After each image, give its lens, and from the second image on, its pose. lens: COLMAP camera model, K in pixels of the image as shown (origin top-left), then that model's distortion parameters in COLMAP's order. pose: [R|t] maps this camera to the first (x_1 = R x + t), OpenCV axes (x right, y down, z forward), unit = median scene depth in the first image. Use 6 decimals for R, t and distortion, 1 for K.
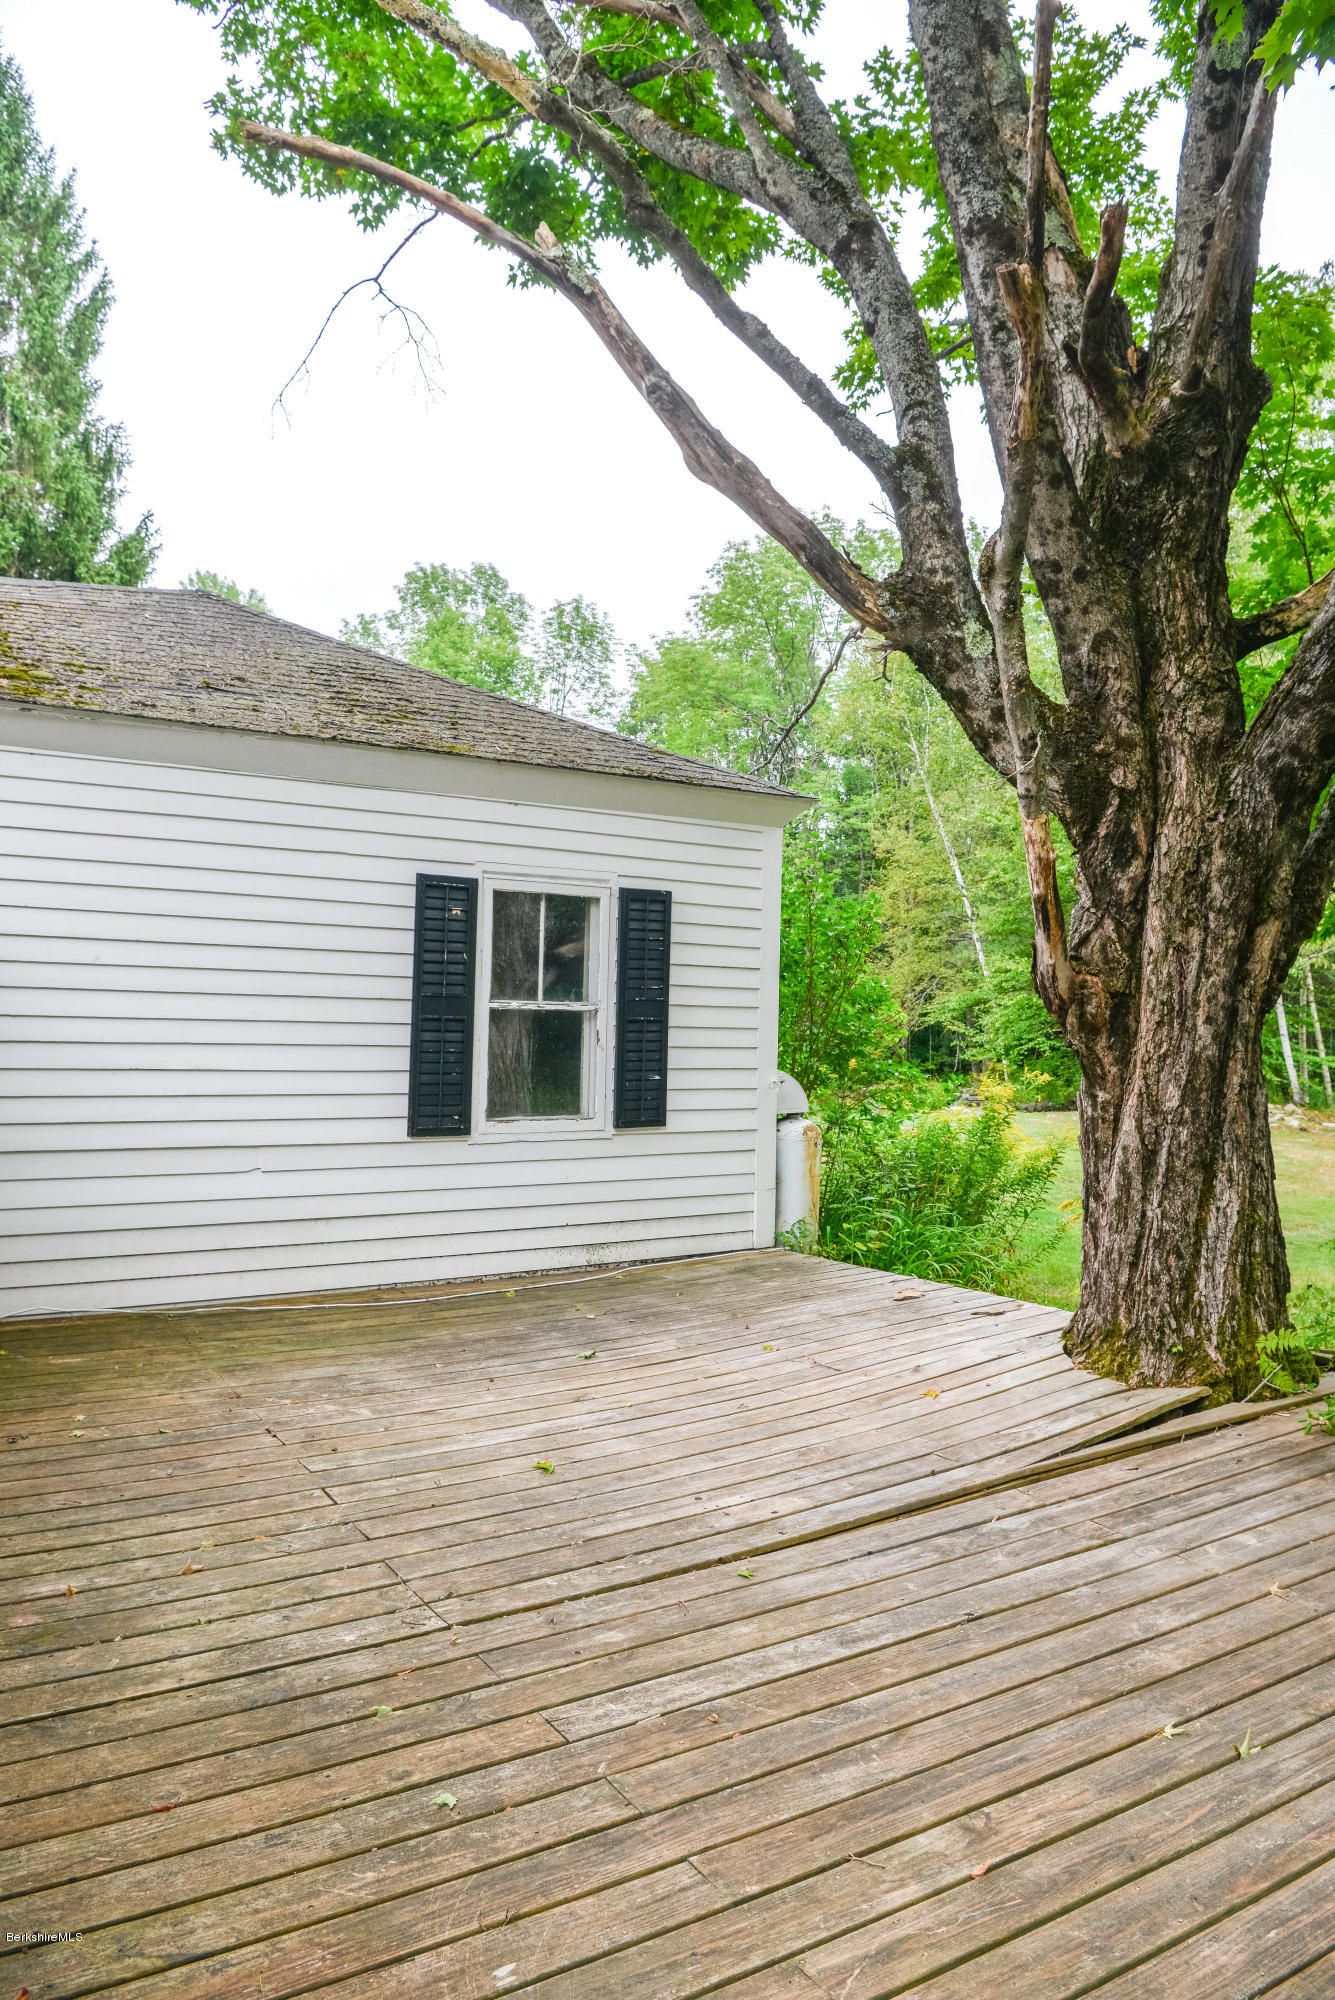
lens RADIAL K [[1424.3, 0, 669.7], [0, 1424.3, 993.2], [0, 0, 1]] dist [-0.063311, 0.002789]
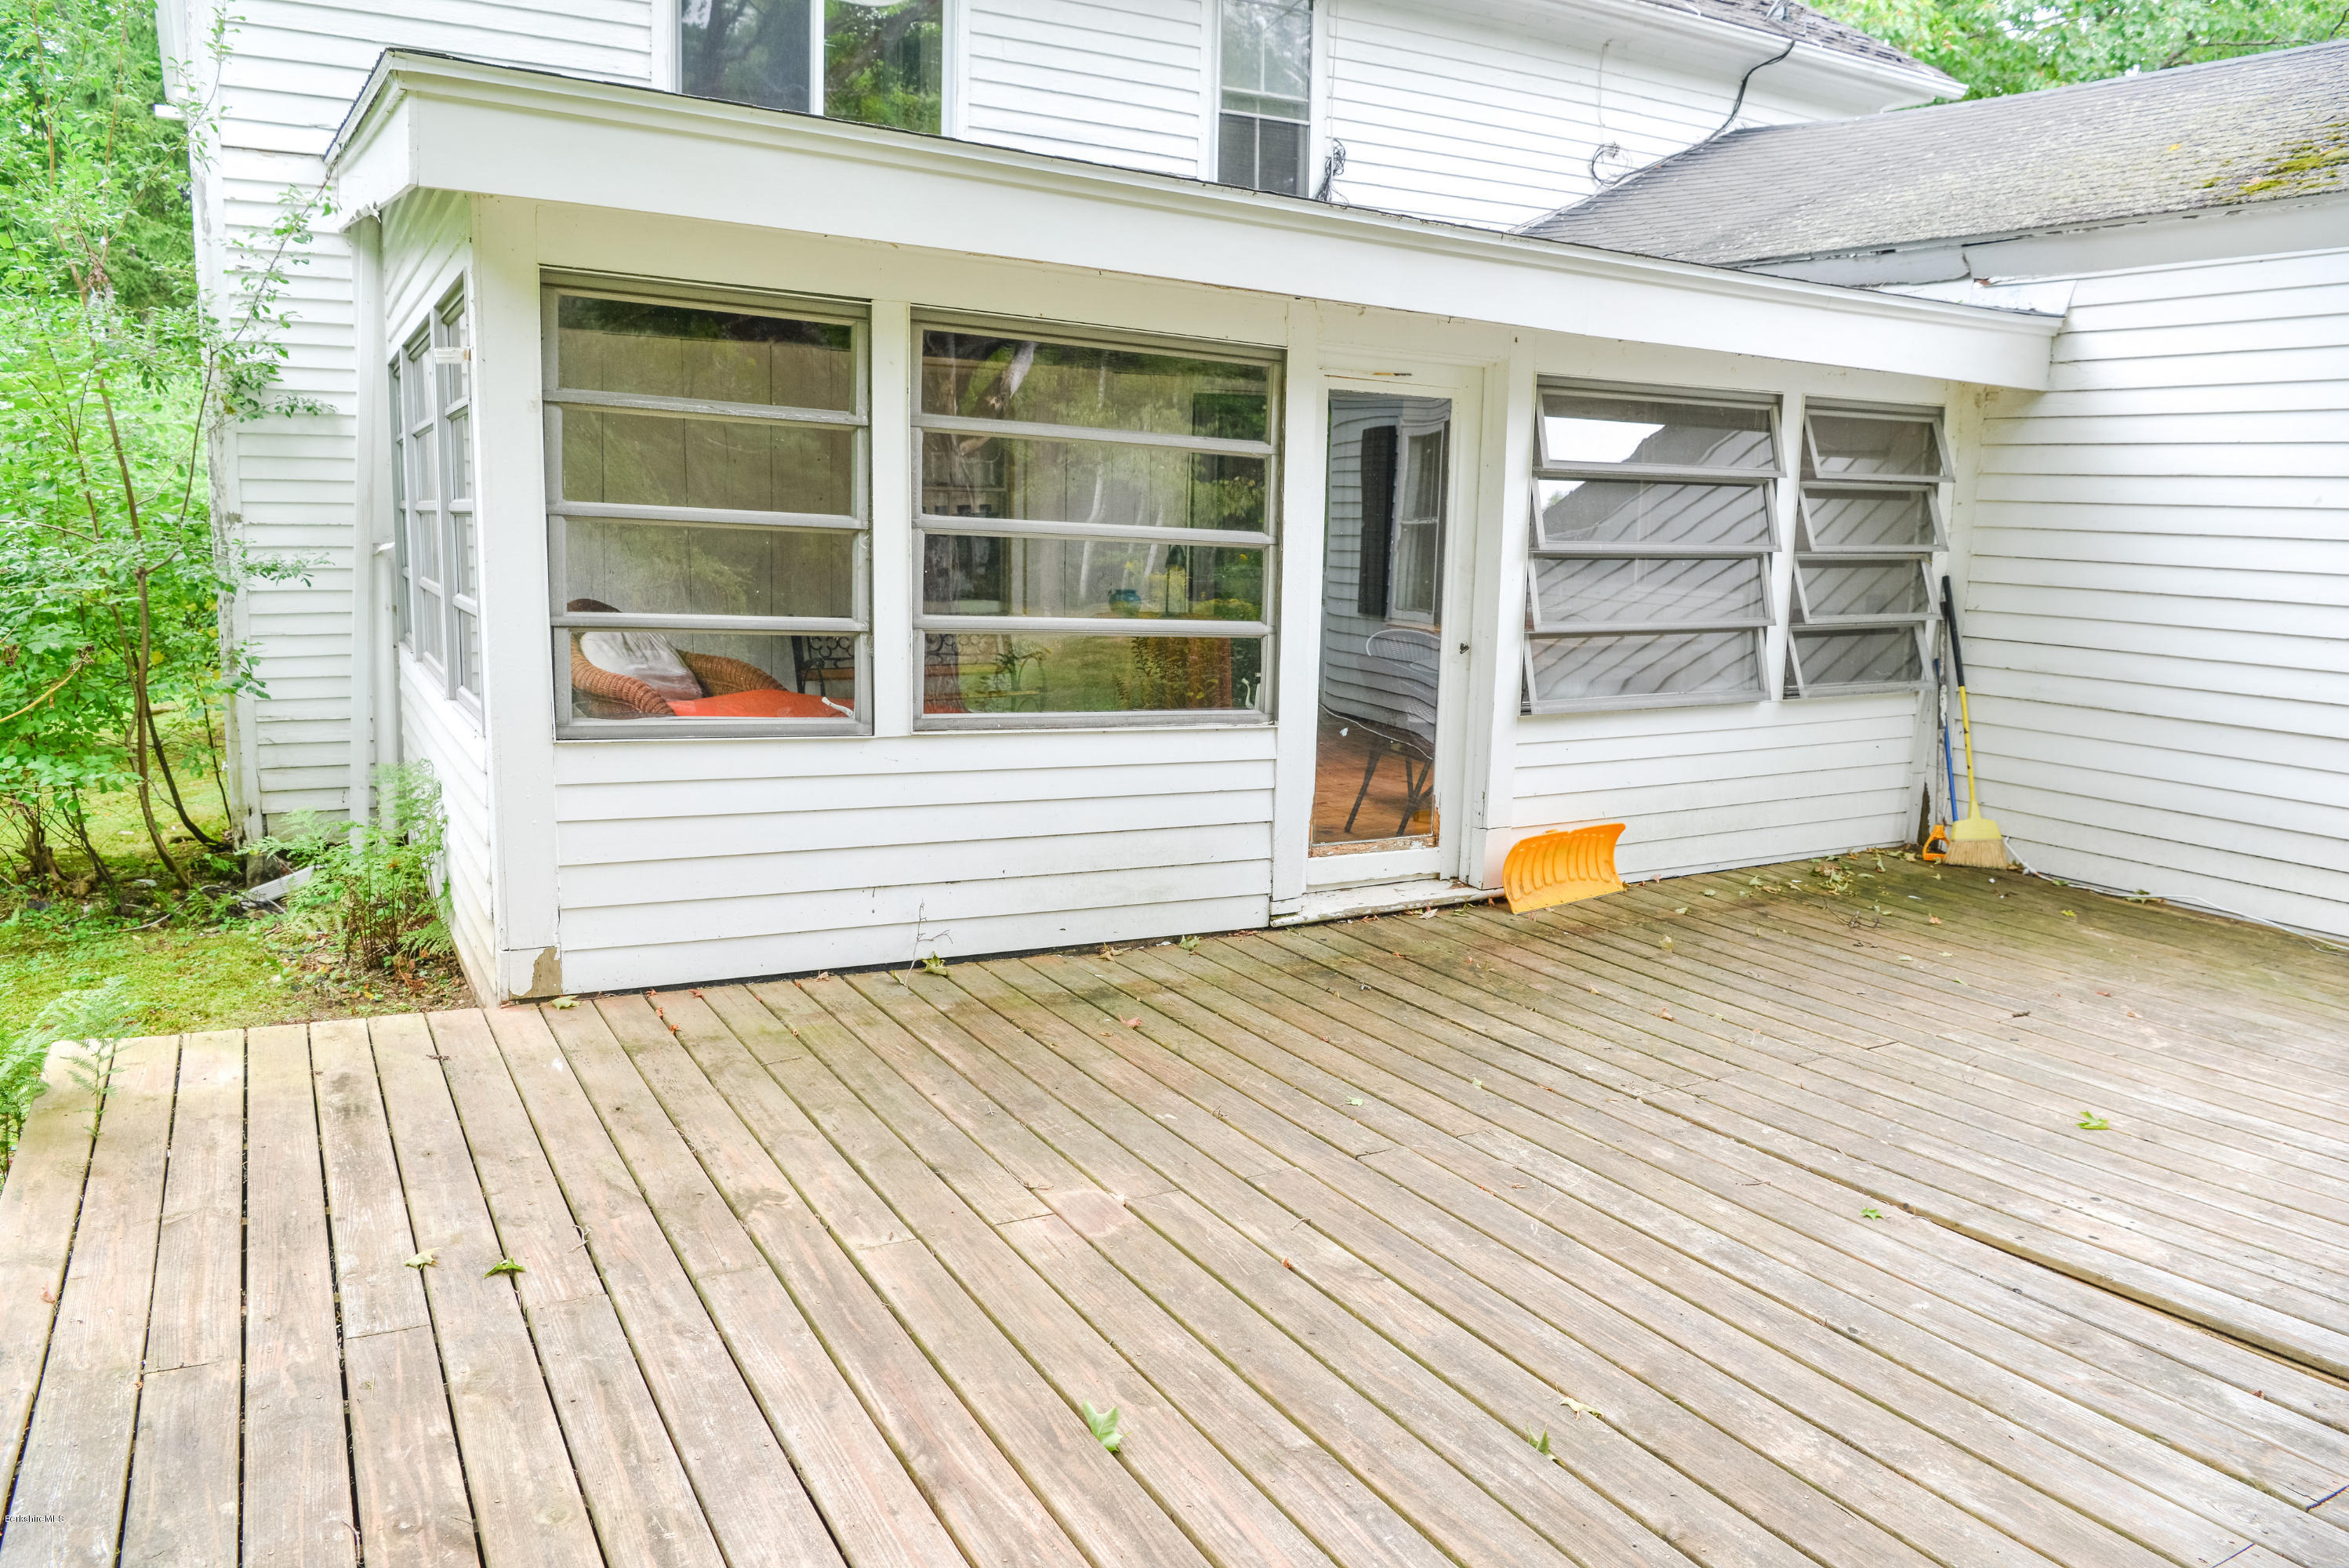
lens RADIAL K [[1672.8, 0, 1184.2], [0, 1672.8, 786.2], [0, 0, 1]] dist [-0.063311, 0.002789]
pose [[-0.071342, 0.126367, -0.989415, 1.077299], [-0.014983, 0.991695, 0.127739, 0.044055], [0.997339, 0.023938, -0.068856, 0.693652]]
